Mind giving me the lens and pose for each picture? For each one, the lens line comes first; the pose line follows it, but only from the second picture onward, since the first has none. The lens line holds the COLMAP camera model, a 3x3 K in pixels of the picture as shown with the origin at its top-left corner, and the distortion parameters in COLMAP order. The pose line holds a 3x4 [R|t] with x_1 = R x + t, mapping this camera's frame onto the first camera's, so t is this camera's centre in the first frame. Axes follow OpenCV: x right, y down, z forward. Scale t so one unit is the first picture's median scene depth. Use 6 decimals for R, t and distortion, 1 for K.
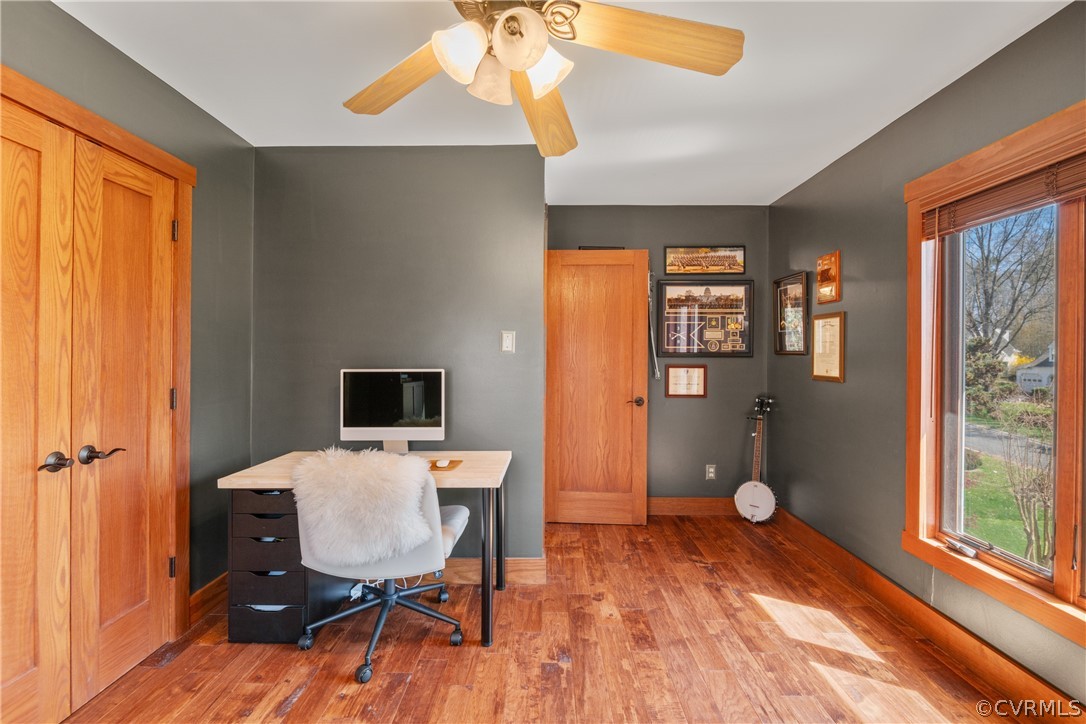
lens RADIAL K [[503.5, 0, 542.2], [0, 503.5, 361.7], [0, 0, 1]] dist [-0.000952, -0.004322]
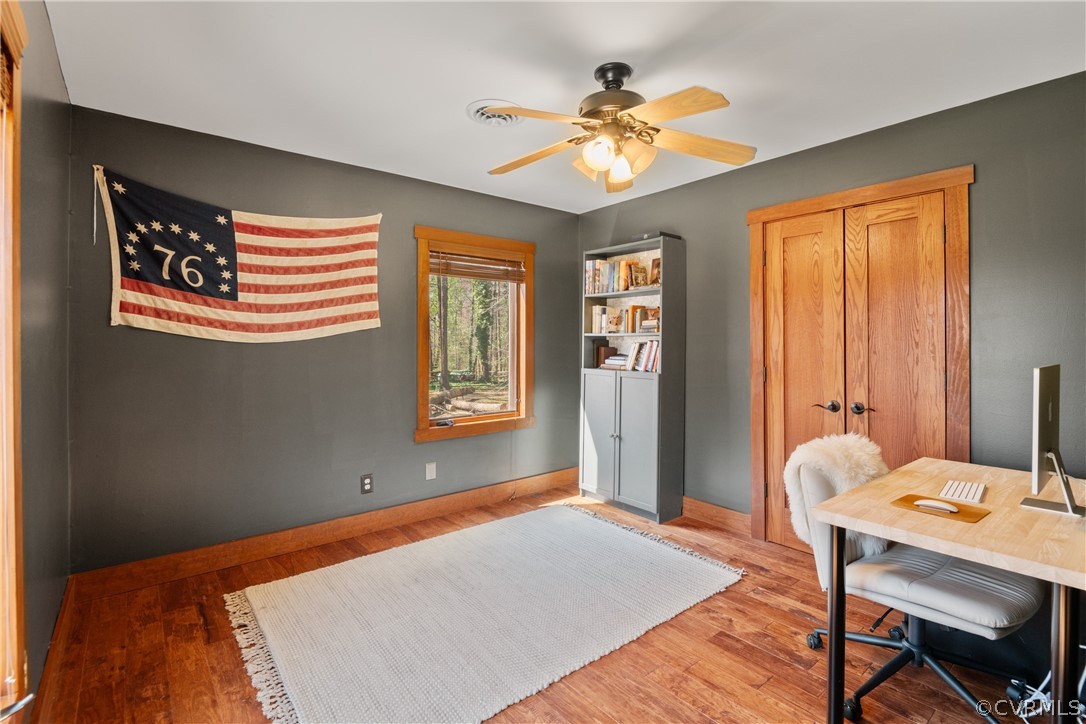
lens RADIAL K [[503.5, 0, 542.0], [0, 503.5, 350.8], [0, 0, 1]] dist [-0.000952, -0.004322]
pose [[-0.765359, -0.000037, -0.643604, 0.848097], [-0.014113, 0.999760, 0.016726, -0.005041], [0.643449, 0.021885, -0.765176, 1.573481]]
